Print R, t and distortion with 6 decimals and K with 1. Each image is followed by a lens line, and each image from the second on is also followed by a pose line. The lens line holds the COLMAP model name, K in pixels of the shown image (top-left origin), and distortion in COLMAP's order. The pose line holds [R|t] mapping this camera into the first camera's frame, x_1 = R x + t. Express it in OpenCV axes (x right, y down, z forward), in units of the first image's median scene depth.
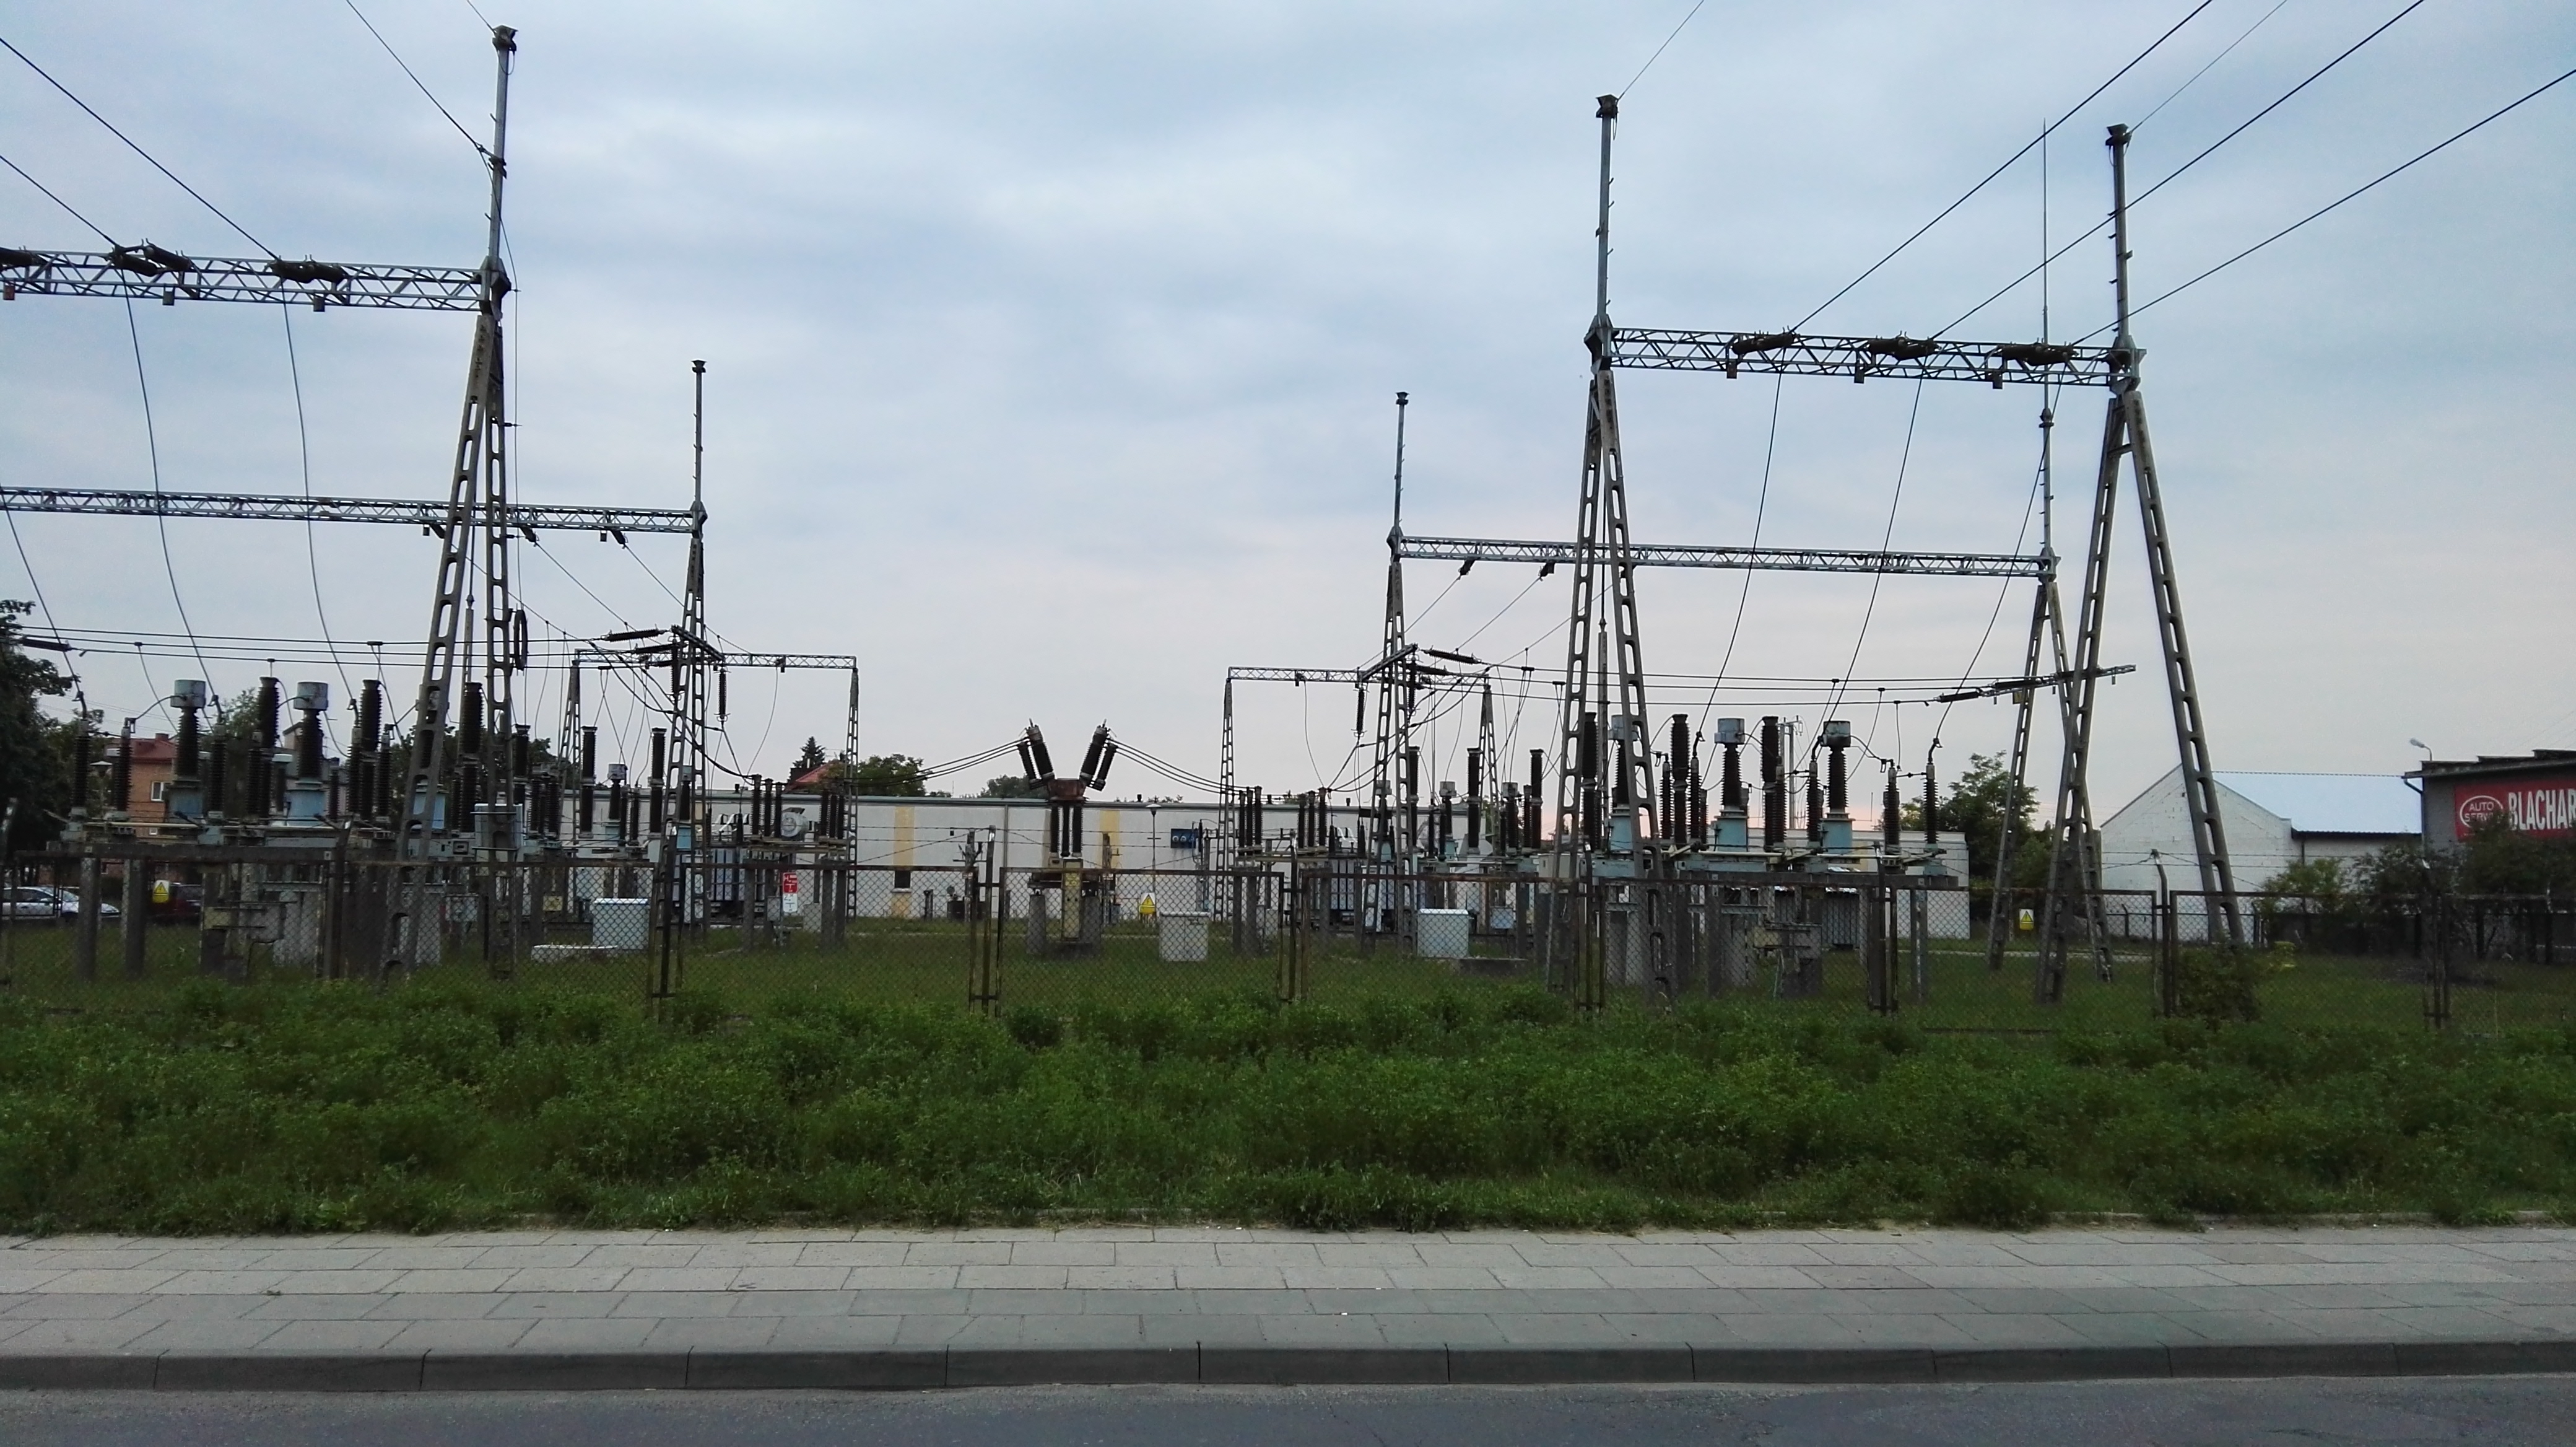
lens RADIAL K [[2095.8, 0, 1288.0], [0, 2095.8, 723.5], [0, 0, 1]] dist [0.082587, -0.170711]
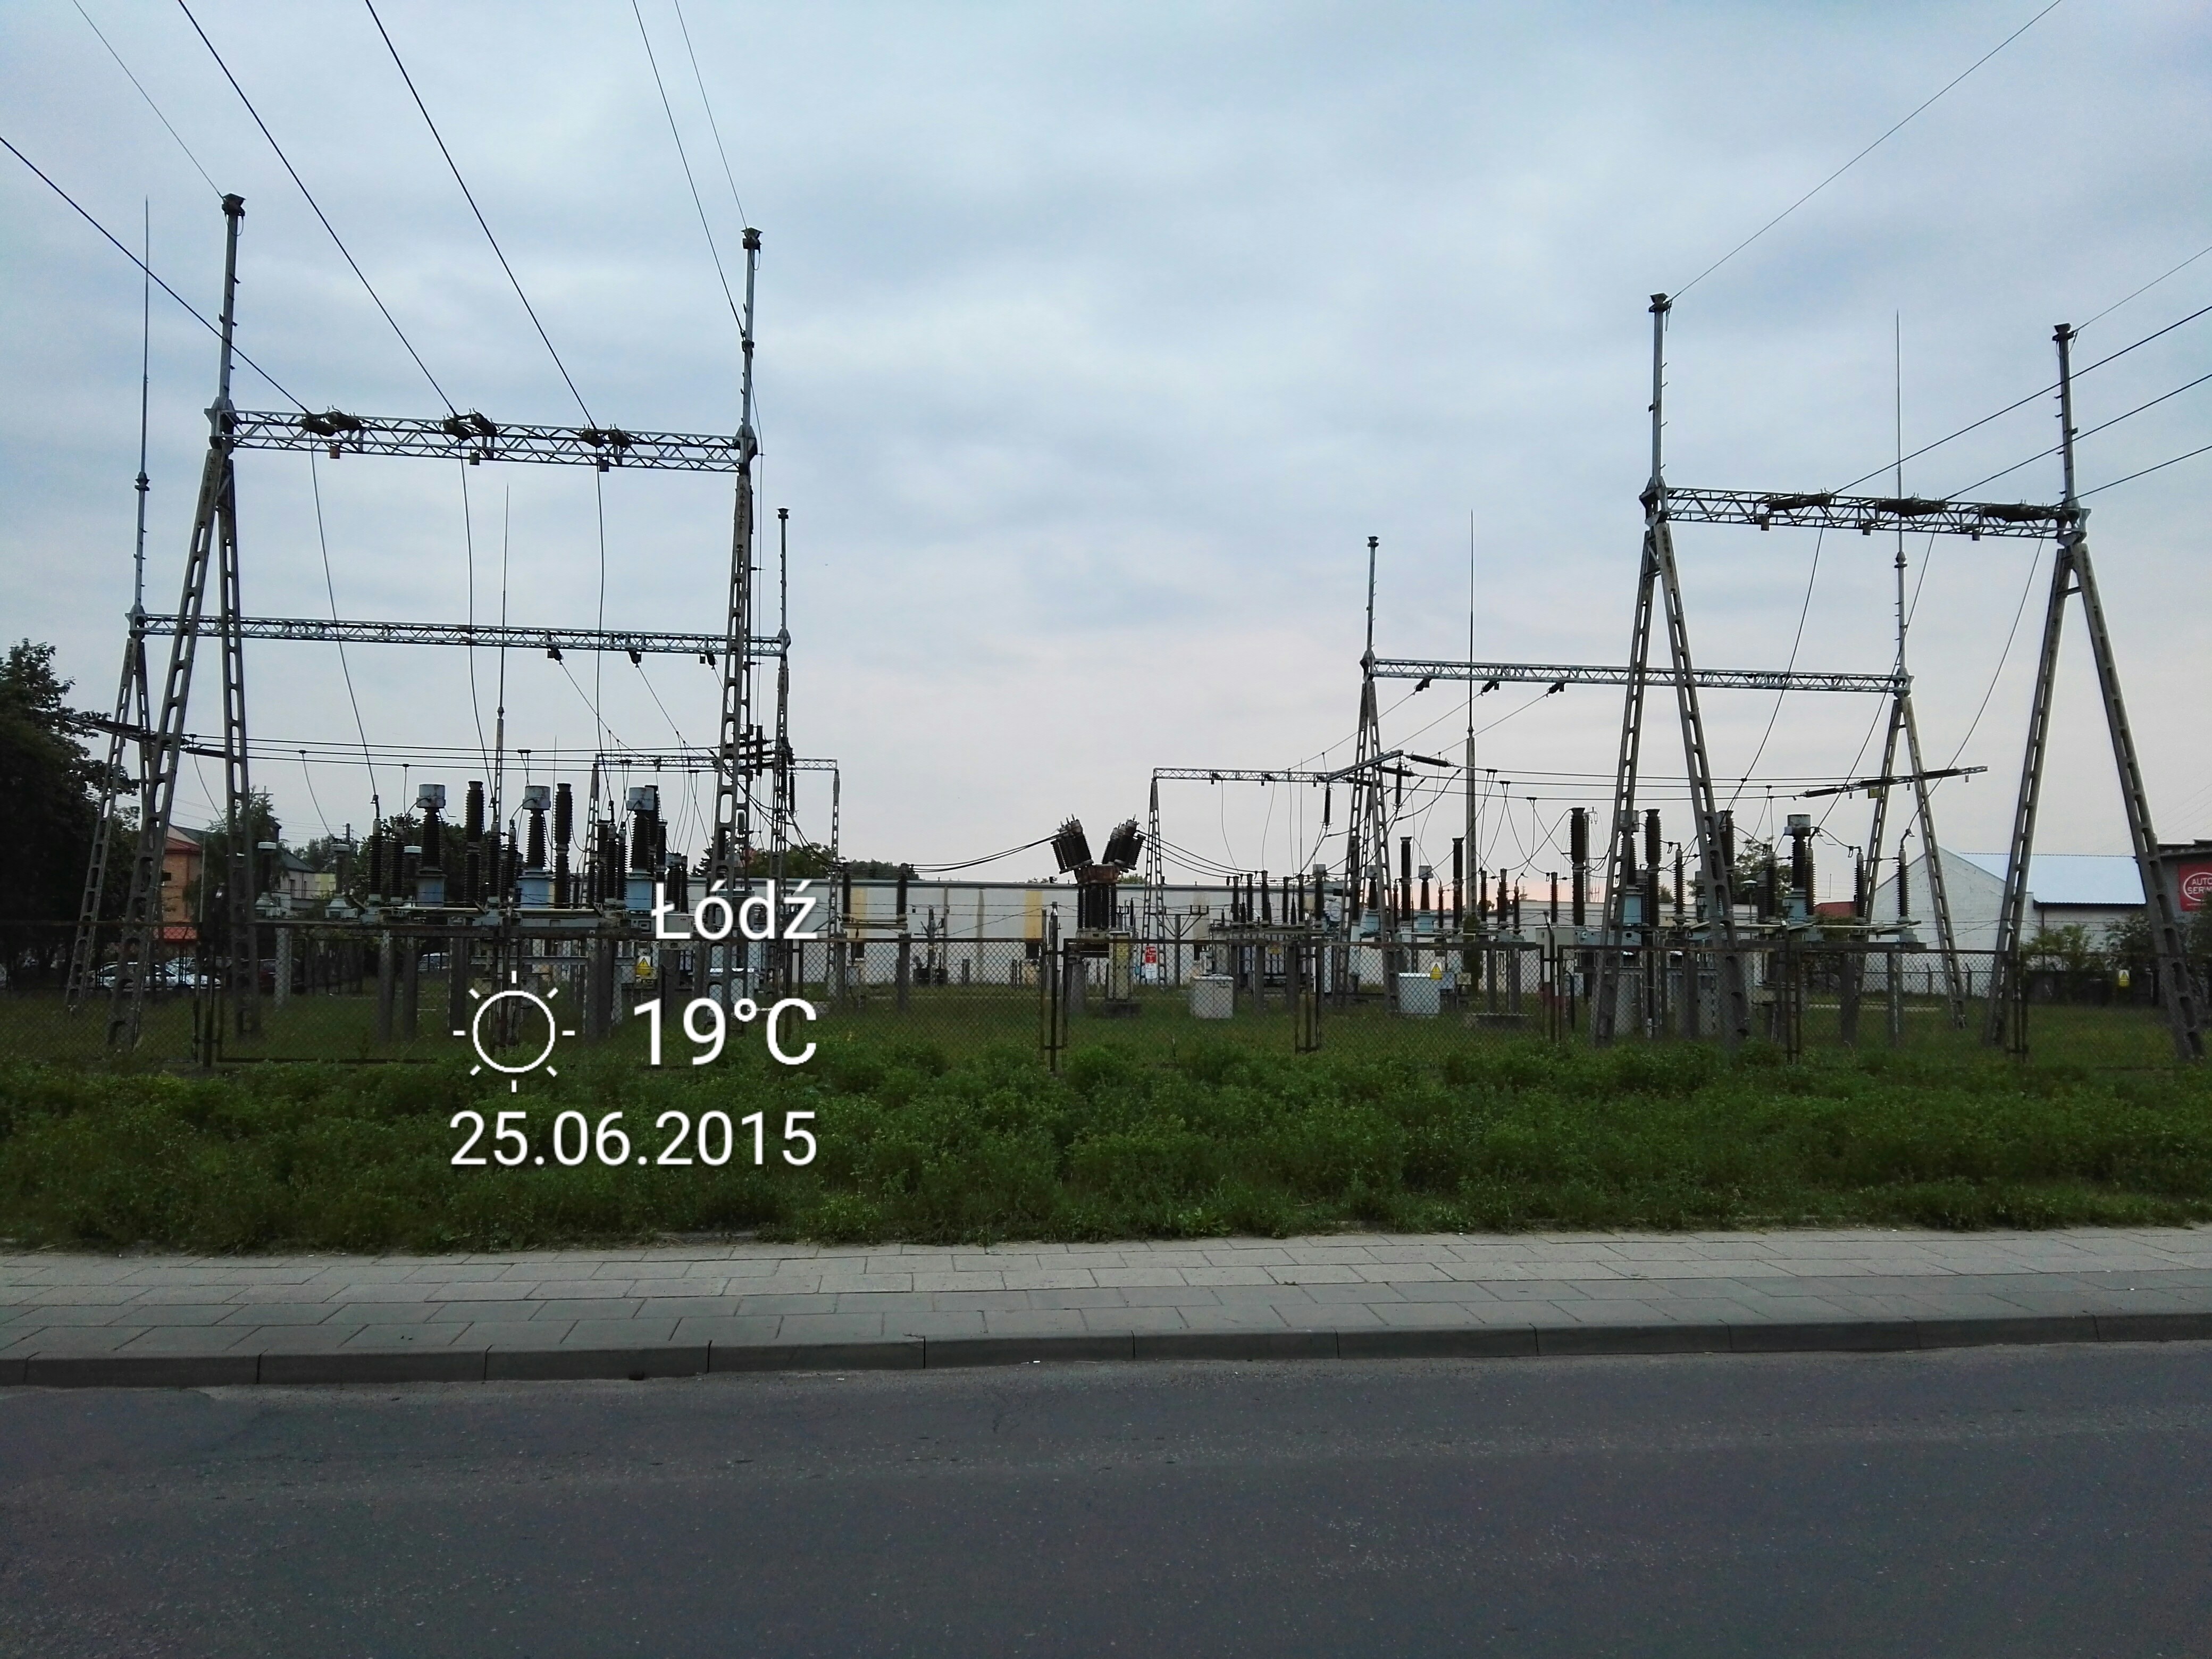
lens RADIAL K [[1807.2, 0, 1106.4], [0, 1807.2, 853.7], [0, 0, 1]] dist [0.081737, -0.174679]
pose [[0.998988, -0.003961, 0.044799, -0.151671], [0.002939, 0.999734, 0.022854, -0.003245], [-0.044878, -0.022700, 0.998735, -0.018084]]
